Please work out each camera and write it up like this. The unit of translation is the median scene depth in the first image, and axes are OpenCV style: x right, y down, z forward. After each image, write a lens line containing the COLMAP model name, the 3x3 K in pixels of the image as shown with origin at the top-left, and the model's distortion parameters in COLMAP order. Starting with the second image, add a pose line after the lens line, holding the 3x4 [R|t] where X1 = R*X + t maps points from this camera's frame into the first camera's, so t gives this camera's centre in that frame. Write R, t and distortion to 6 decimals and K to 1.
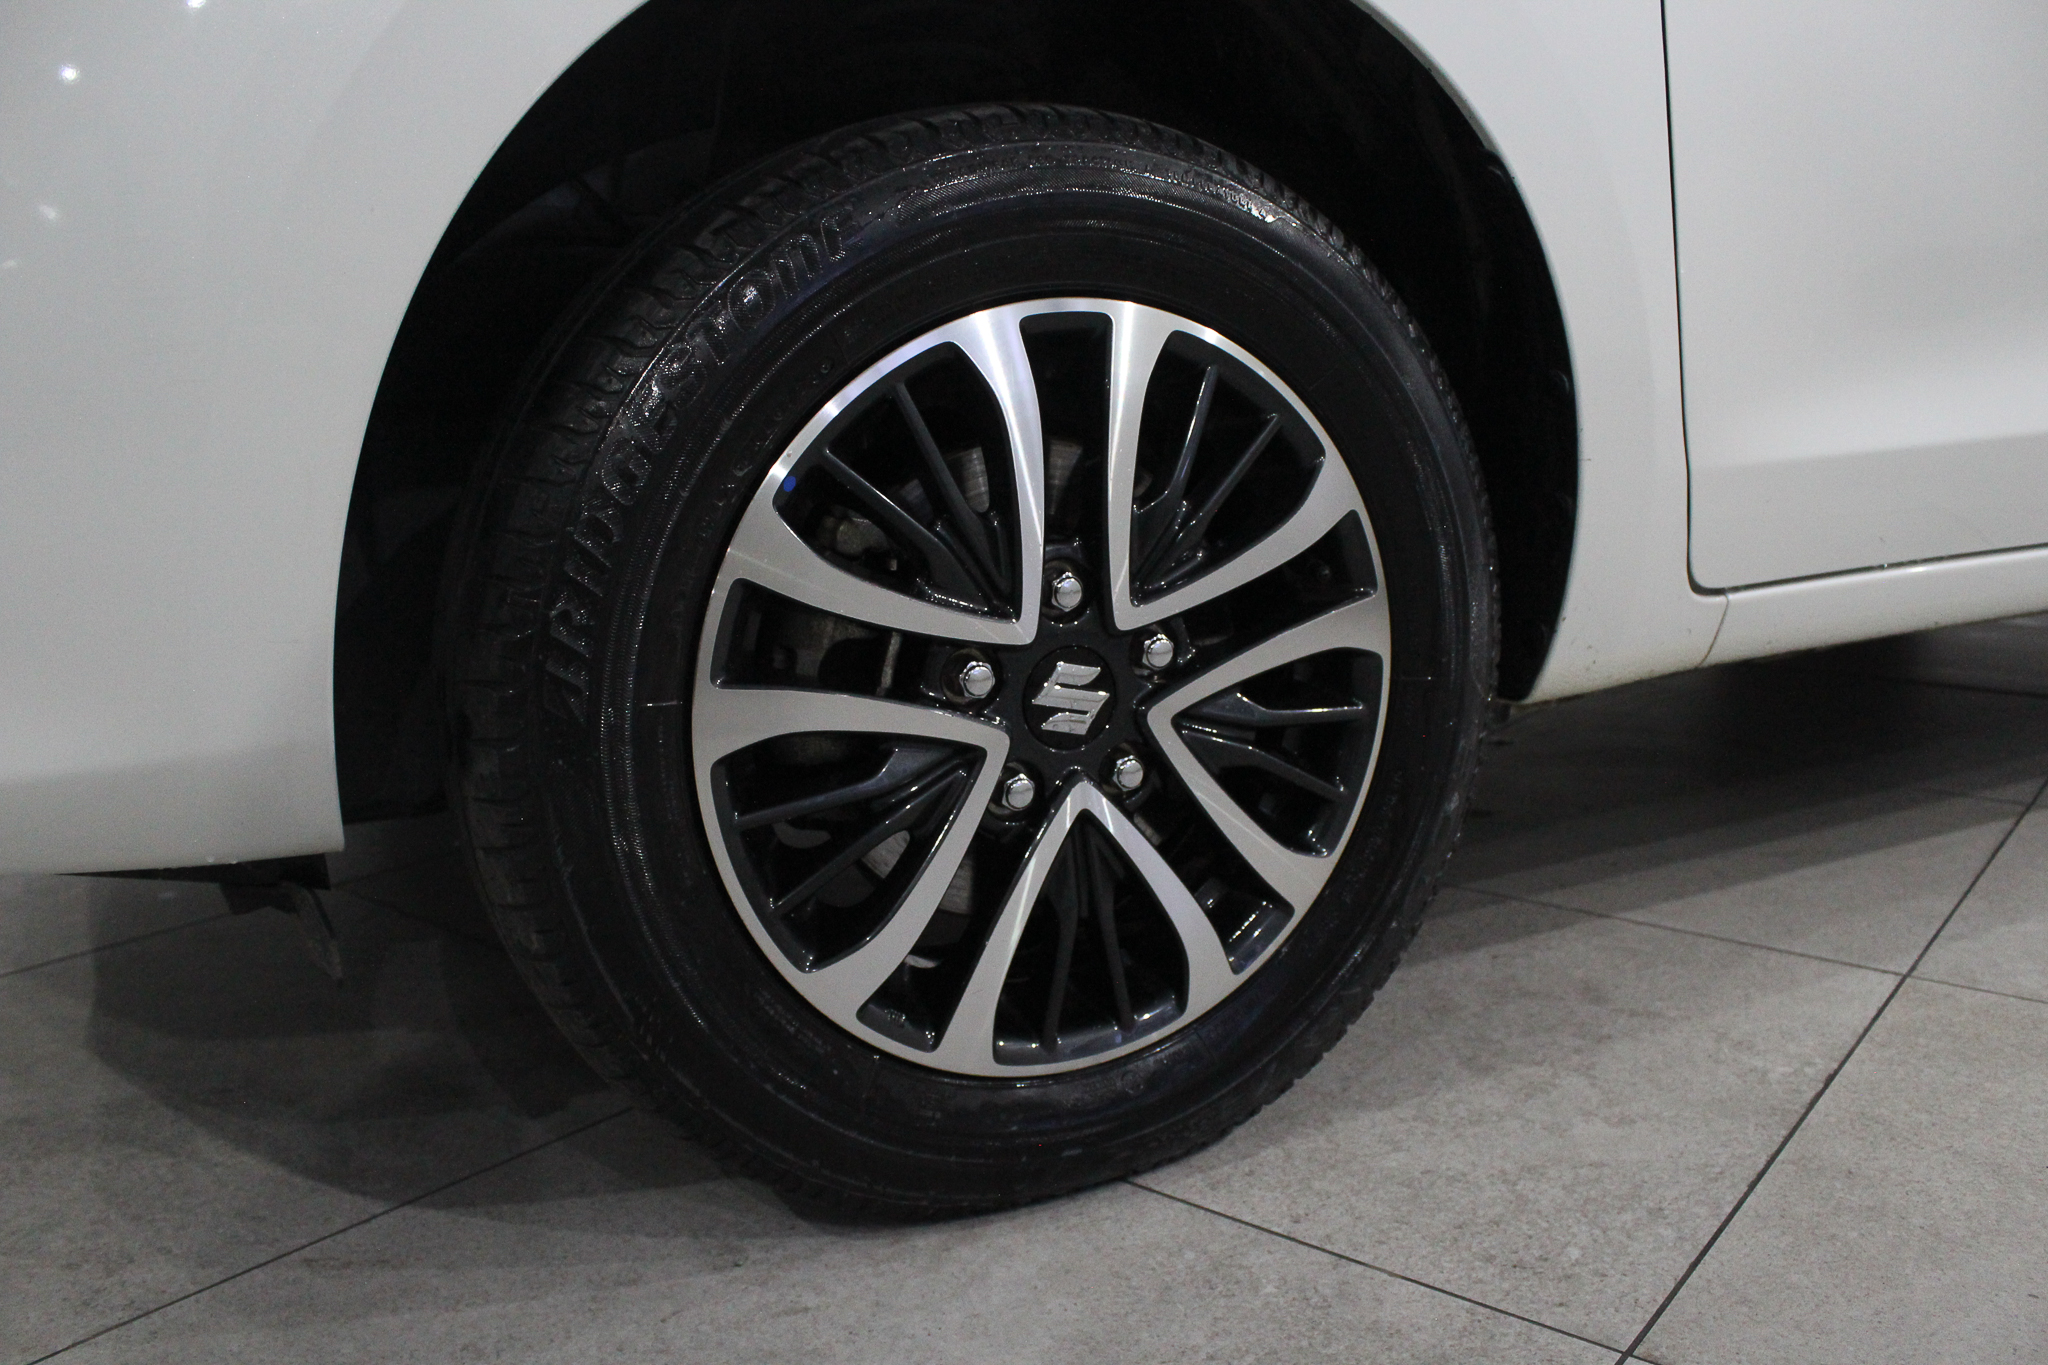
lens RADIAL K [[1692.3, 0, 1026.2], [0, 1692.3, 680.6], [0, 0, 1]] dist [-0.077262, -0.002193]
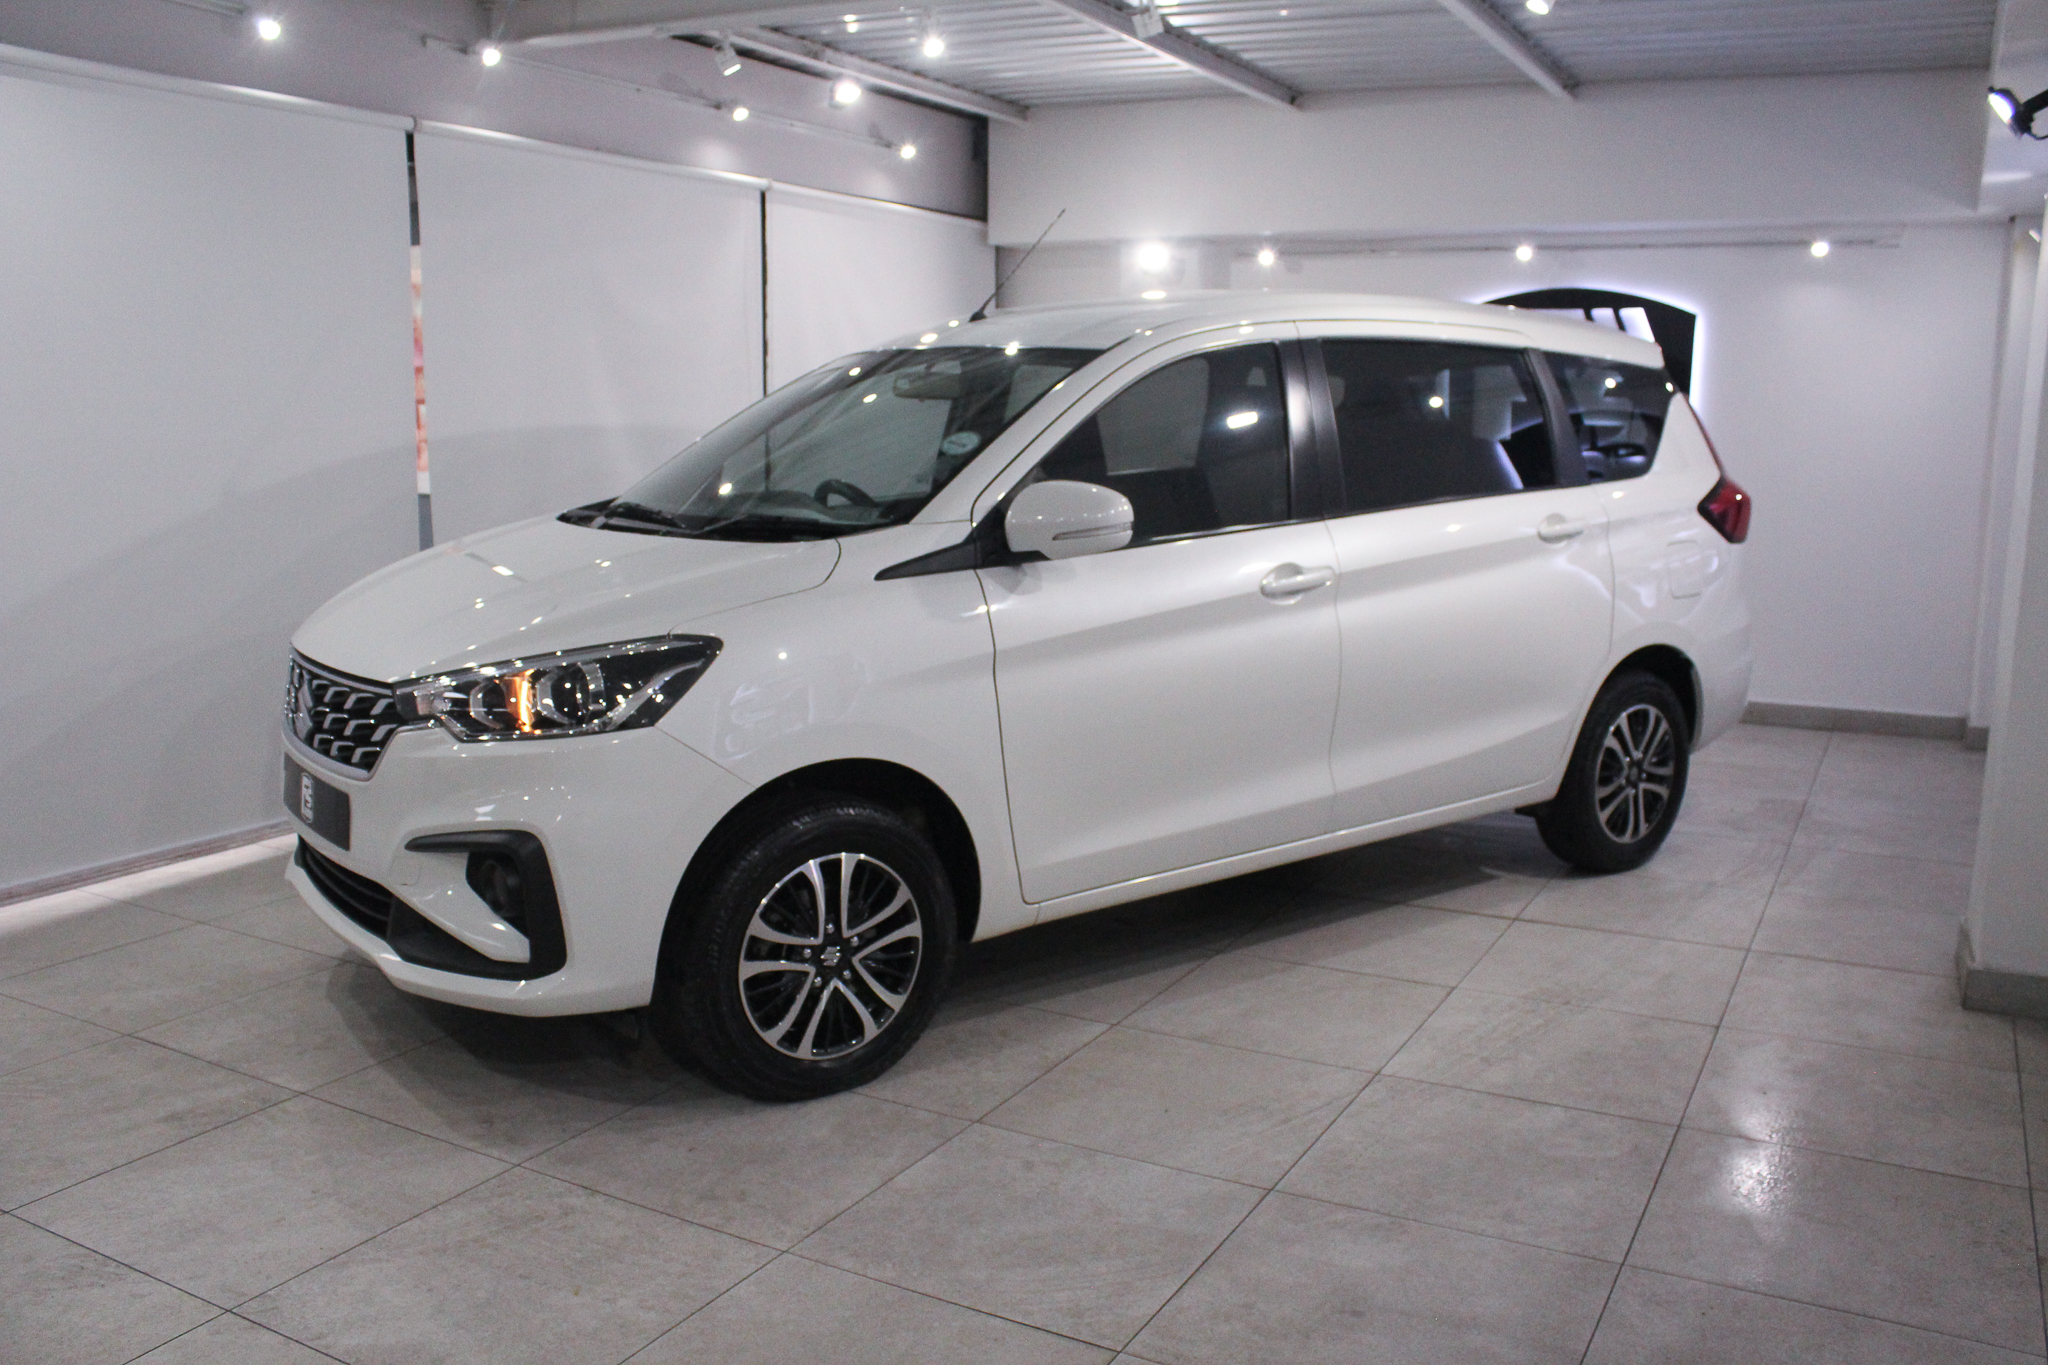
lens RADIAL K [[1692.3, 0, 1029.5], [0, 1692.3, 695.6], [0, 0, 1]] dist [-0.077262, -0.002193]
pose [[0.985264, -0.005063, 0.170968, -0.174591], [0.010762, 0.999416, -0.032423, -0.434108], [-0.170704, 0.033785, 0.984743, -2.722611]]
